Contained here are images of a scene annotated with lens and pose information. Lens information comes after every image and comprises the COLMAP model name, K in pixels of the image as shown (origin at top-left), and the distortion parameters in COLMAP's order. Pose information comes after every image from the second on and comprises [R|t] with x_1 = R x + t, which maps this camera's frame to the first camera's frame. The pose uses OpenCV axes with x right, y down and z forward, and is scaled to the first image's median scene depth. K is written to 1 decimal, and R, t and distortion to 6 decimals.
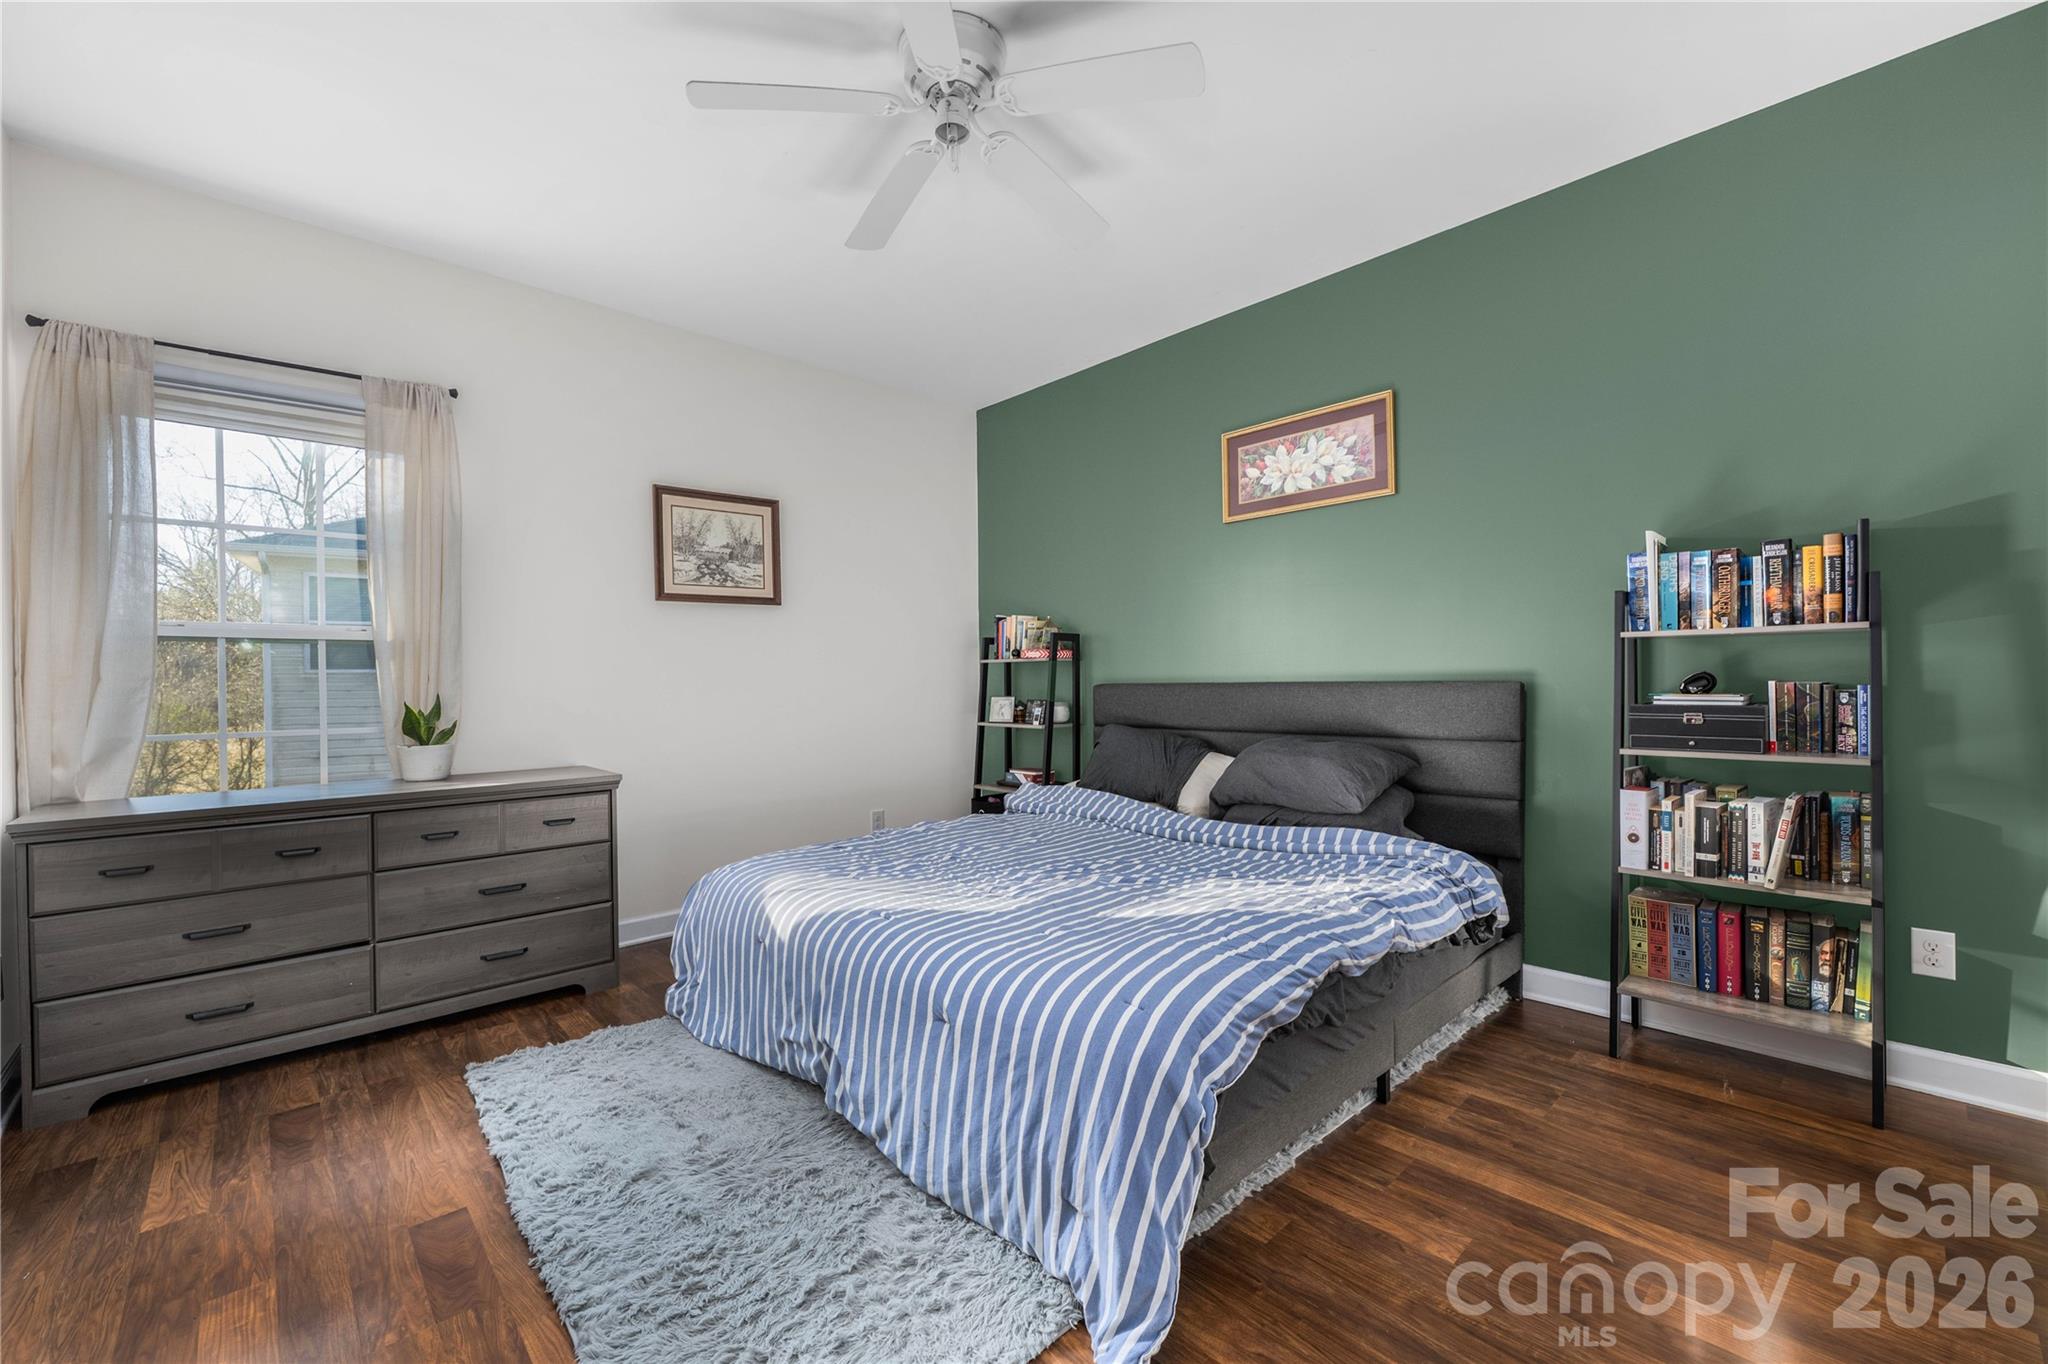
lens RADIAL K [[839.8, 0, 1013.1], [0, 839.8, 680.2], [0, 0, 1]] dist [-0.006147, -0.000329]
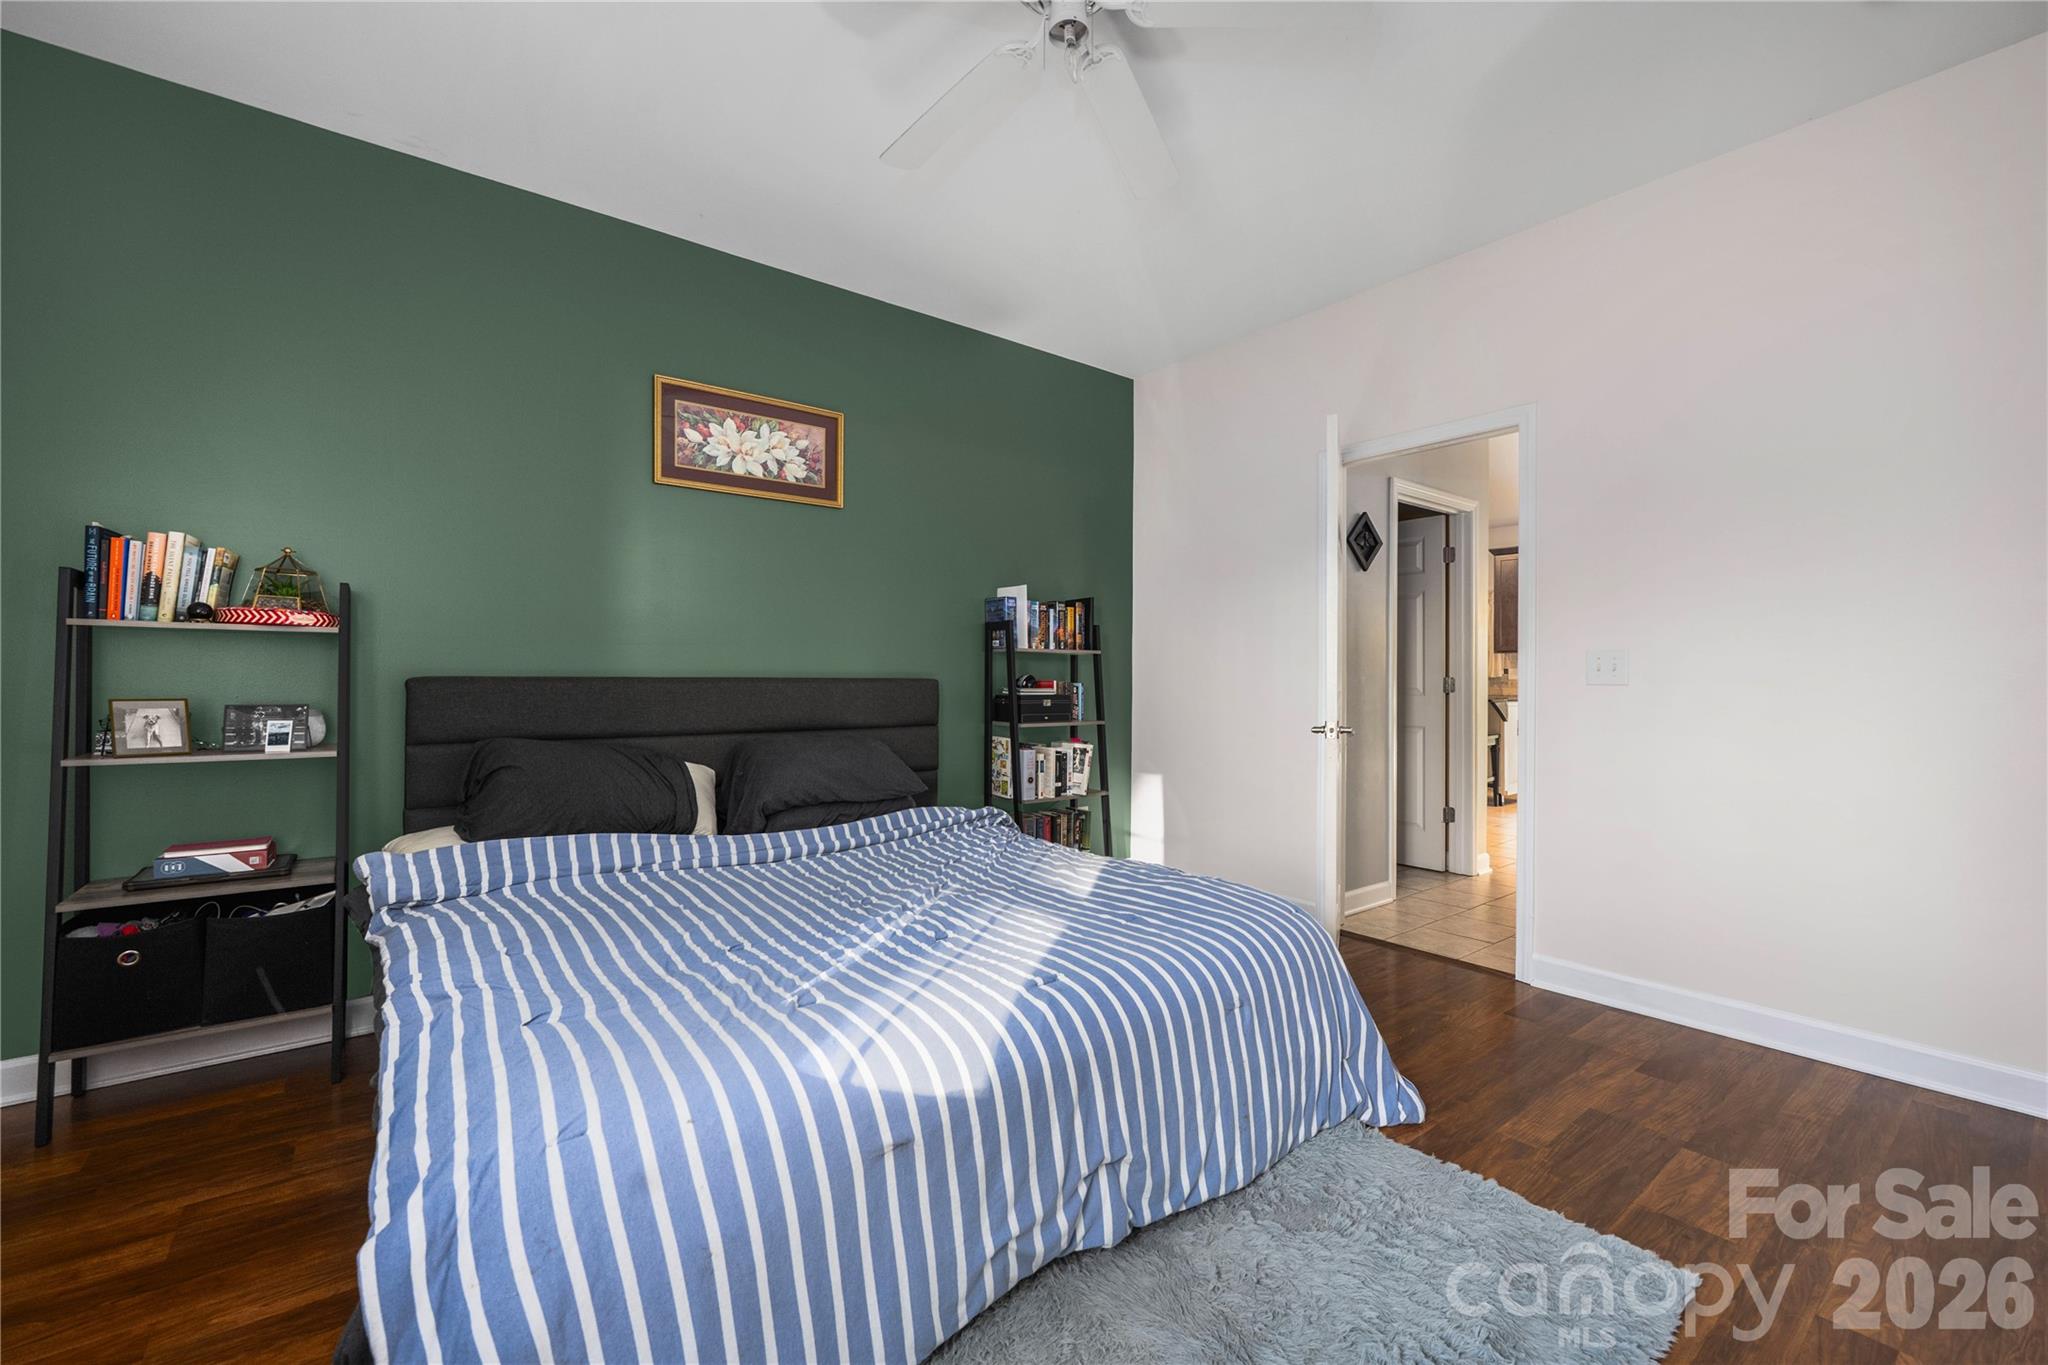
lens RADIAL K [[839.8, 0, 1020.3], [0, 839.8, 679.5], [0, 0, 1]] dist [-0.006147, -0.000329]
pose [[0.084614, 0.009276, 0.996371, -0.544763], [-0.009941, 0.999915, -0.008465, 0.009028], [-0.996364, -0.009188, 0.084699, 0.583776]]
